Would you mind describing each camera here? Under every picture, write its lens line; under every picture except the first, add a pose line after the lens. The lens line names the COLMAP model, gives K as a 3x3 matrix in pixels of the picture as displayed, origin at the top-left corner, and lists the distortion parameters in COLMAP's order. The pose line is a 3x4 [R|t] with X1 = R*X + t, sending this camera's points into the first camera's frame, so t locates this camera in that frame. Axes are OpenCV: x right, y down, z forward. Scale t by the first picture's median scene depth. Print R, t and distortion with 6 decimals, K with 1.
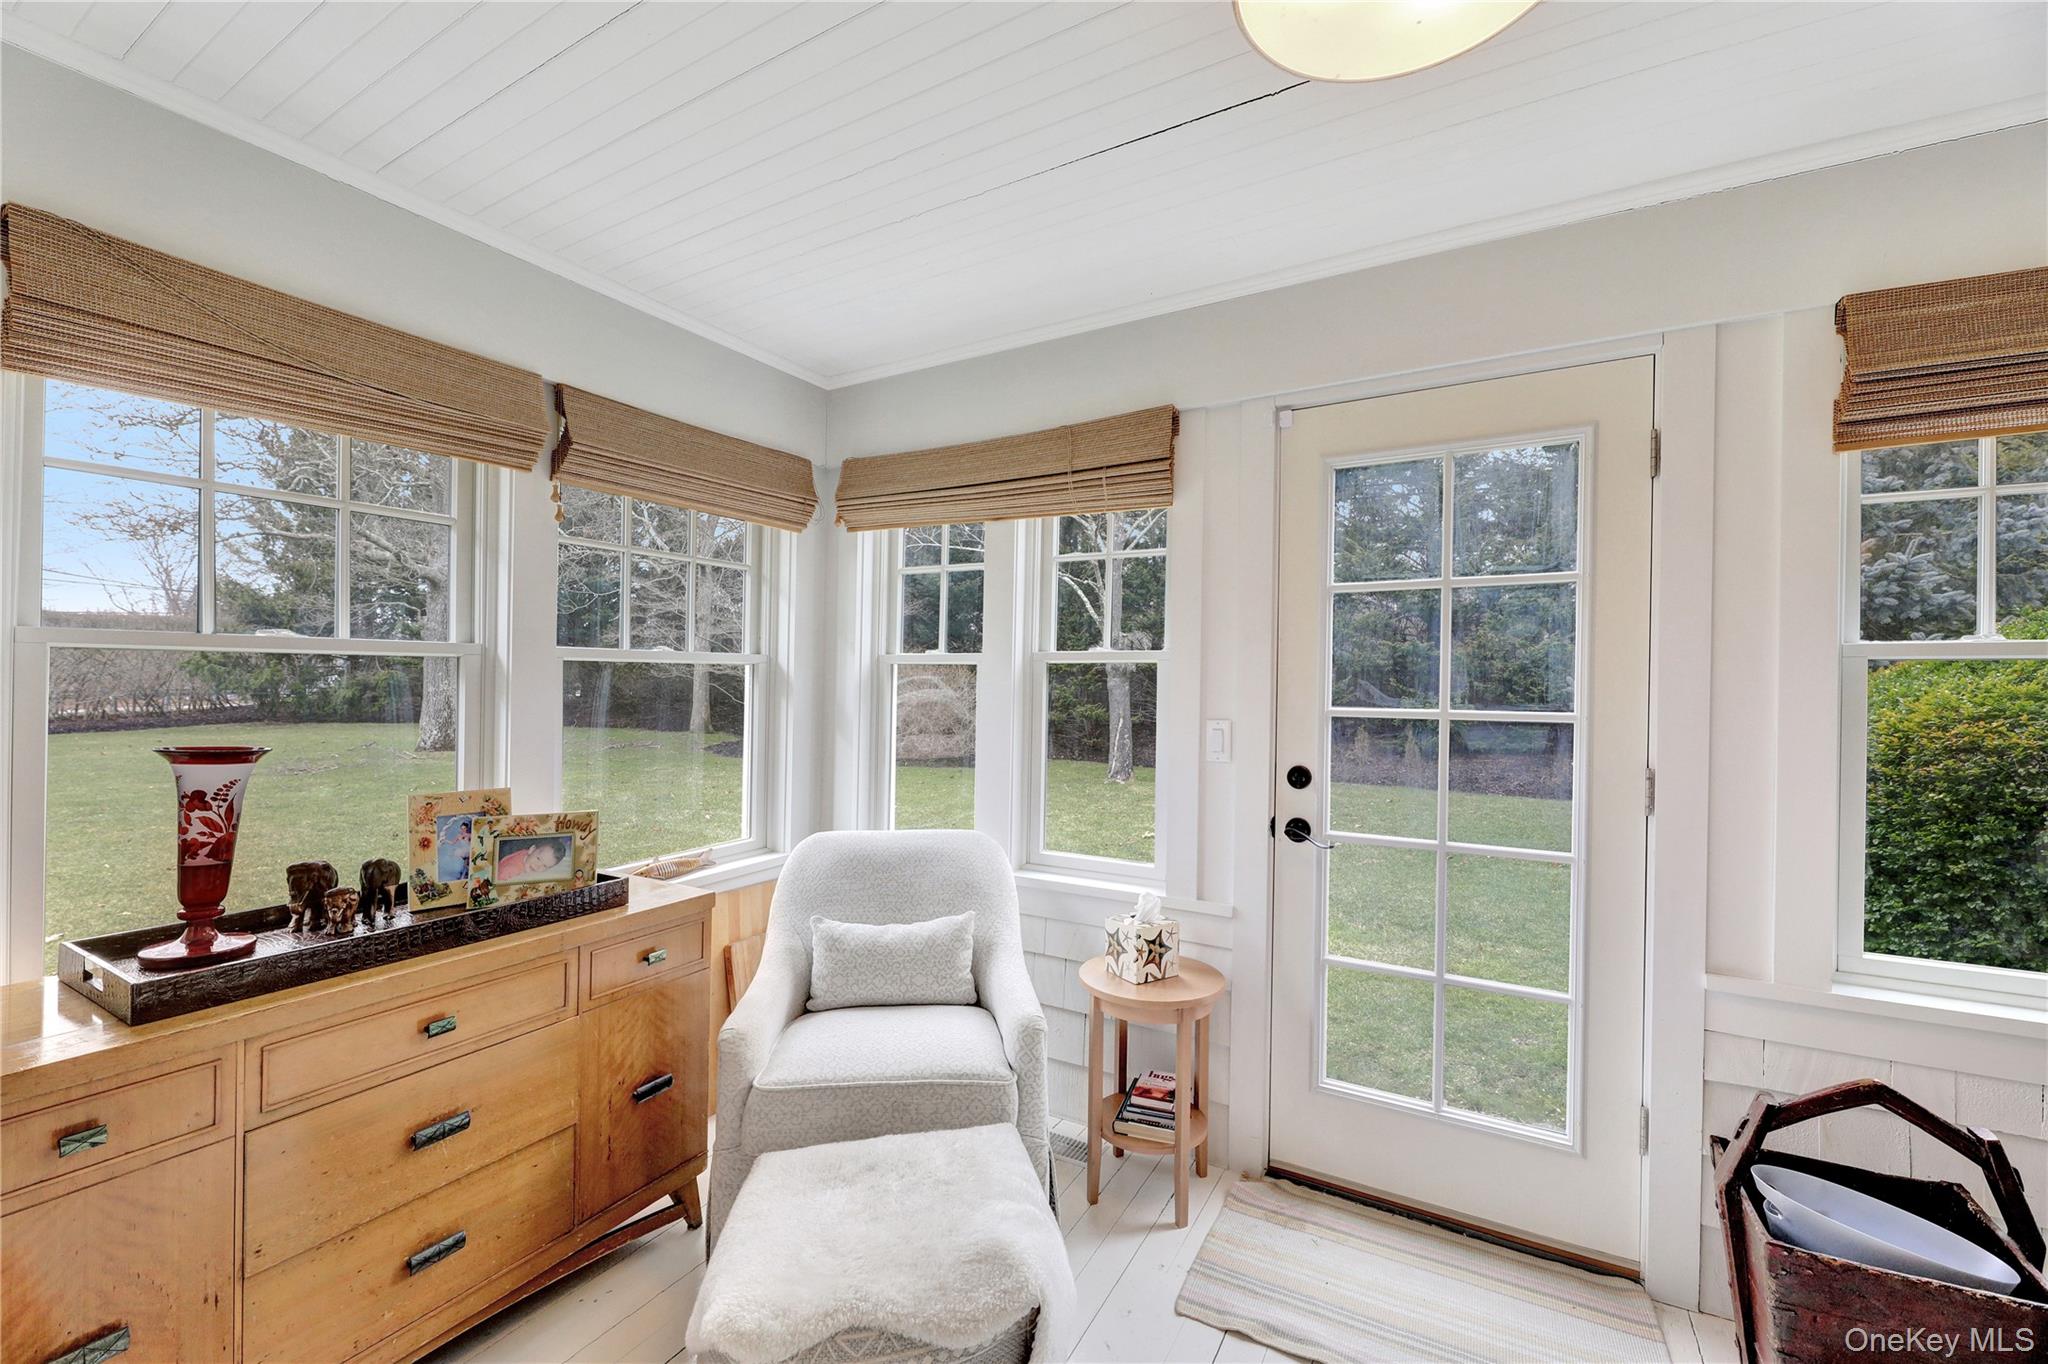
lens RADIAL K [[817.0, 0, 1021.7], [0, 817.0, 712.9], [0, 0, 1]] dist [0.001589, 0.000125]
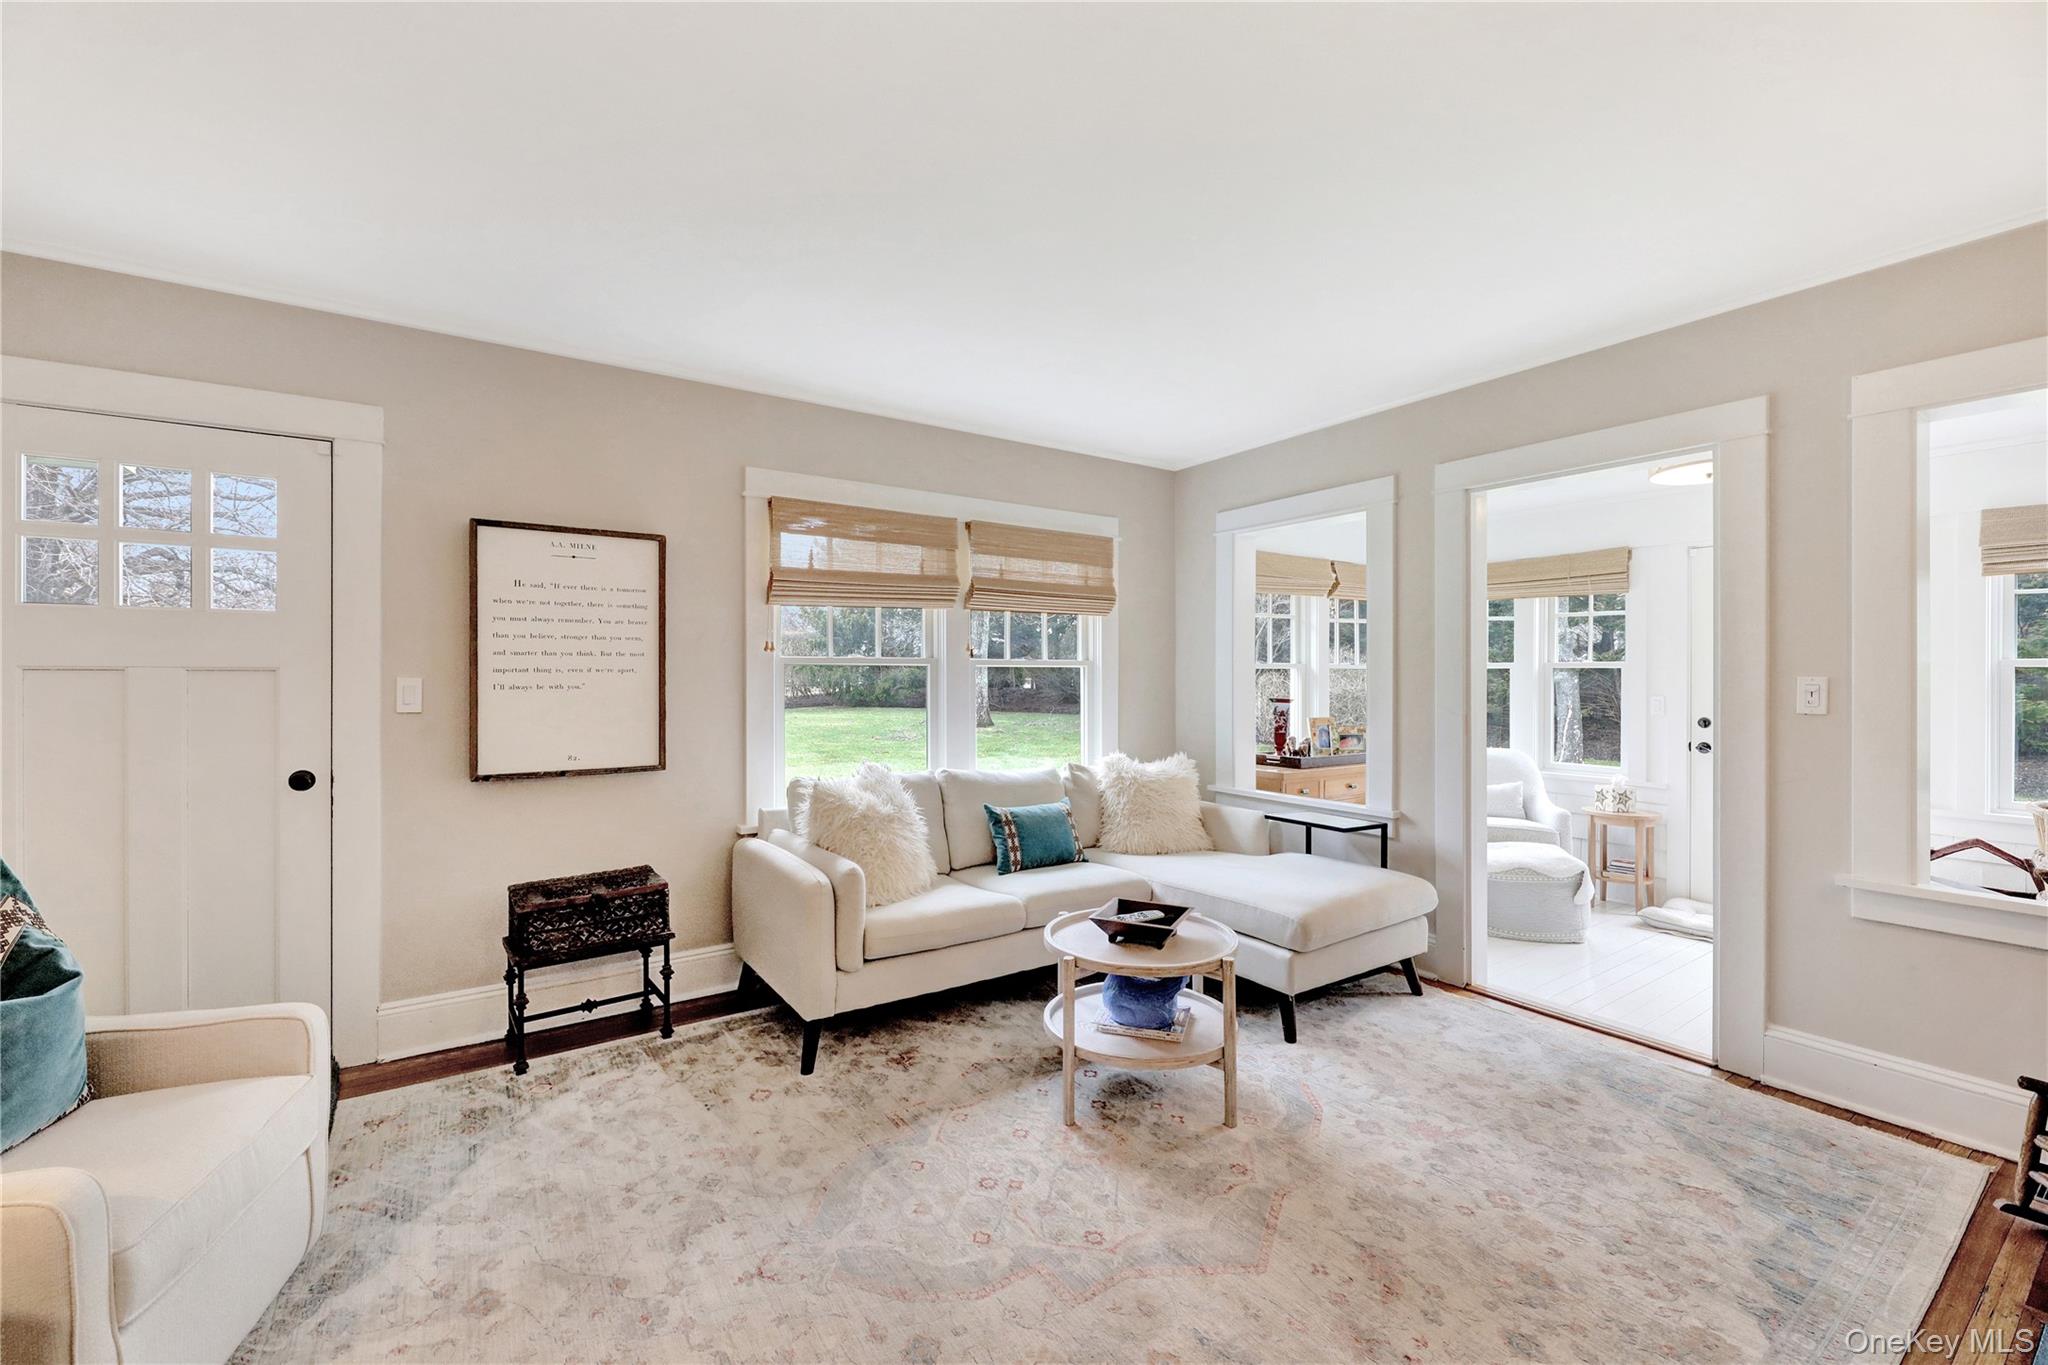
lens RADIAL K [[835.5, 0, 1019.6], [0, 835.5, 671.4], [0, 0, 1]] dist [-0.000789, -0.000611]
pose [[0.901798, -0.006290, -0.432111, -0.322101], [-0.012551, 0.999091, -0.040736, 0.056709], [0.431975, 0.042159, 0.900900, -1.710250]]
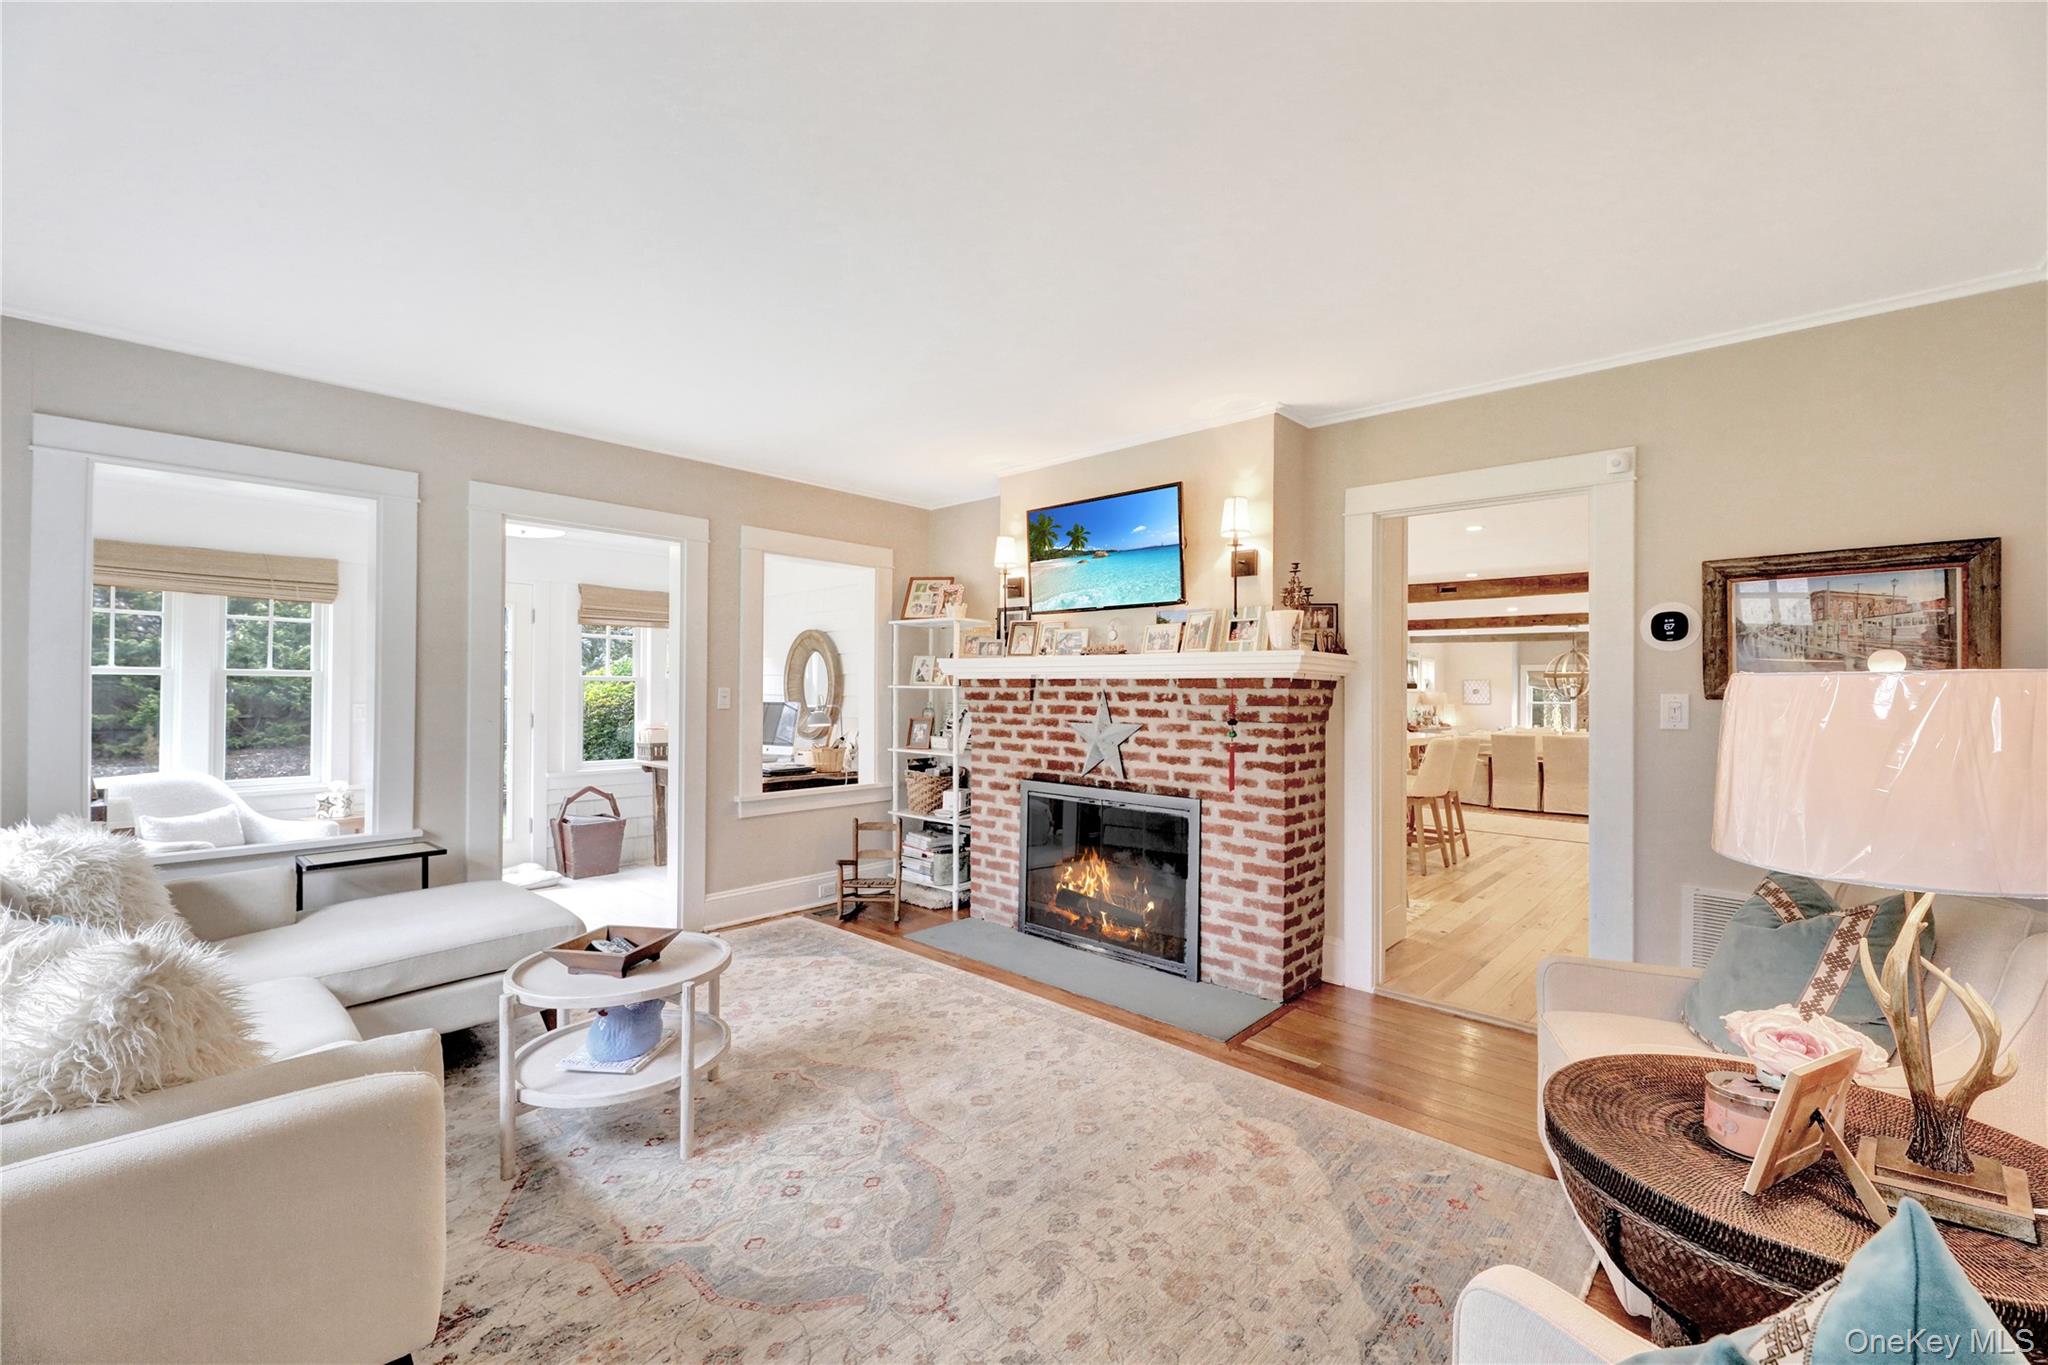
lens RADIAL K [[800.9, 0, 1024.0], [0, 800.9, 682.5], [0, 0, 1]] dist [-0.000112, -0.000048]
pose [[0.225850, 0.000641, 0.974162, -1.574591], [0.032473, 0.999439, -0.008186, 0.029465], [-0.973621, 0.033483, 0.225702, -1.346903]]
